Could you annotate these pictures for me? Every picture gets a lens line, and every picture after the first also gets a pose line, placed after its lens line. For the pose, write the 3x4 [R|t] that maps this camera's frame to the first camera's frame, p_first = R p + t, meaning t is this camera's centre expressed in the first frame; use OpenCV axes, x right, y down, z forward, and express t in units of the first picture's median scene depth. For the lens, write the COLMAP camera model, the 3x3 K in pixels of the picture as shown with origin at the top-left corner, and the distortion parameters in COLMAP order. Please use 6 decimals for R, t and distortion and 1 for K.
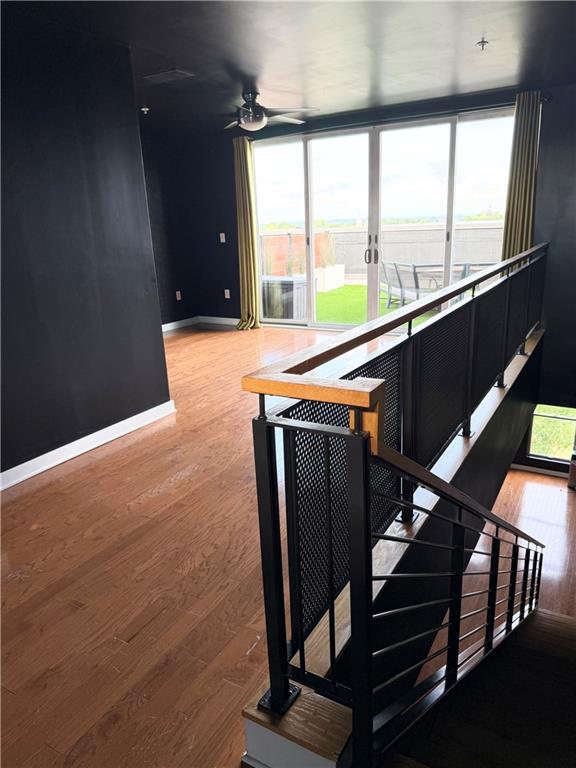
lens RADIAL K [[541.1, 0, 284.8], [0, 541.1, 388.5], [0, 0, 1]] dist [0.119473, -0.172445]
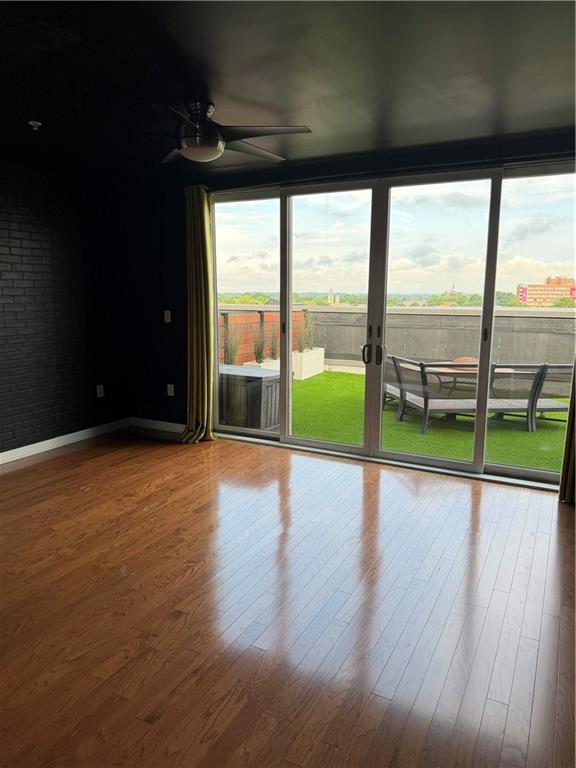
lens RADIAL K [[538.4, 0, 291.8], [0, 538.4, 384.6], [0, 0, 1]] dist [0.128210, -0.164958]
pose [[0.997091, 0.038302, 0.065894, 0.008454], [-0.029610, 0.991310, -0.128167, -0.096836], [-0.070230, 0.125843, 0.989561, 0.278852]]
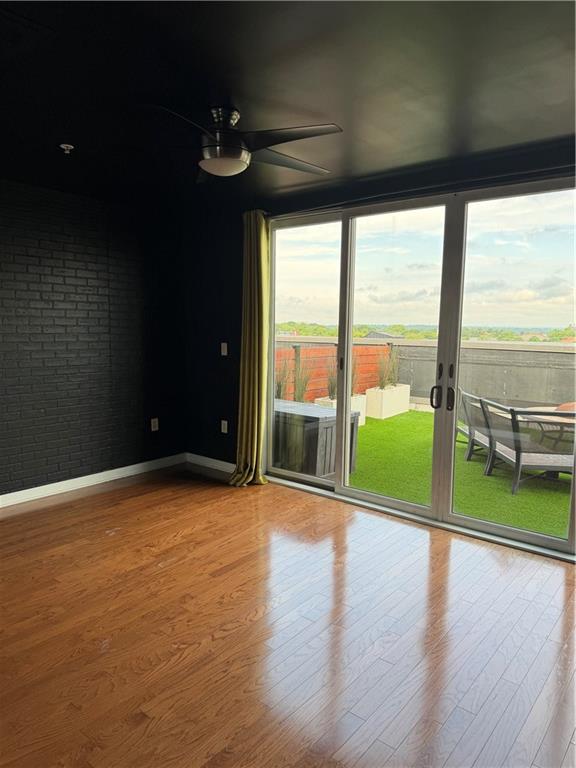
lens RADIAL K [[541.1, 0, 284.8], [0, 541.1, 388.5], [0, 0, 1]] dist [0.119473, -0.172445]
pose [[0.987647, 0.075043, -0.137559, 0.062042], [-0.097721, 0.981215, -0.166335, -0.120042], [0.122493, 0.177723, 0.976427, 0.347749]]
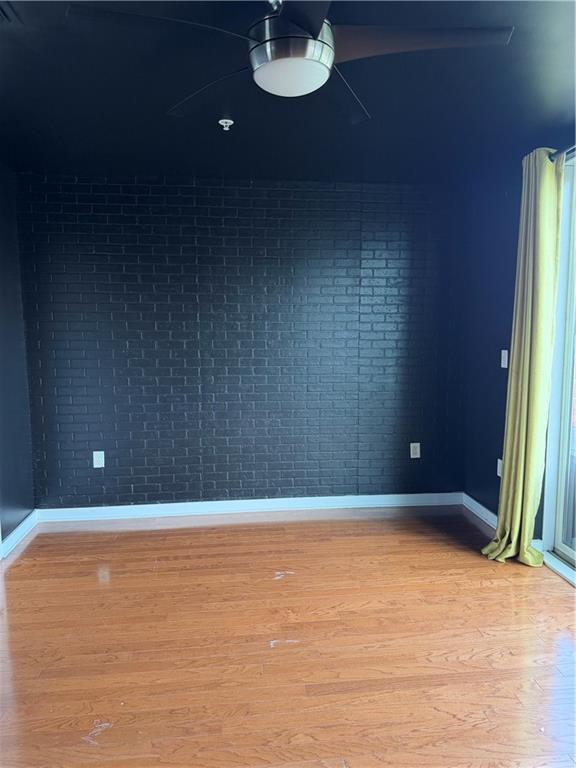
lens RADIAL K [[541.1, 0, 284.8], [0, 541.1, 388.5], [0, 0, 1]] dist [0.119473, -0.172445]
pose [[0.603559, 0.131007, -0.786482, 0.161934], [-0.253341, 0.966801, -0.033374, -0.185530], [0.755999, 0.219391, 0.616711, 0.556882]]
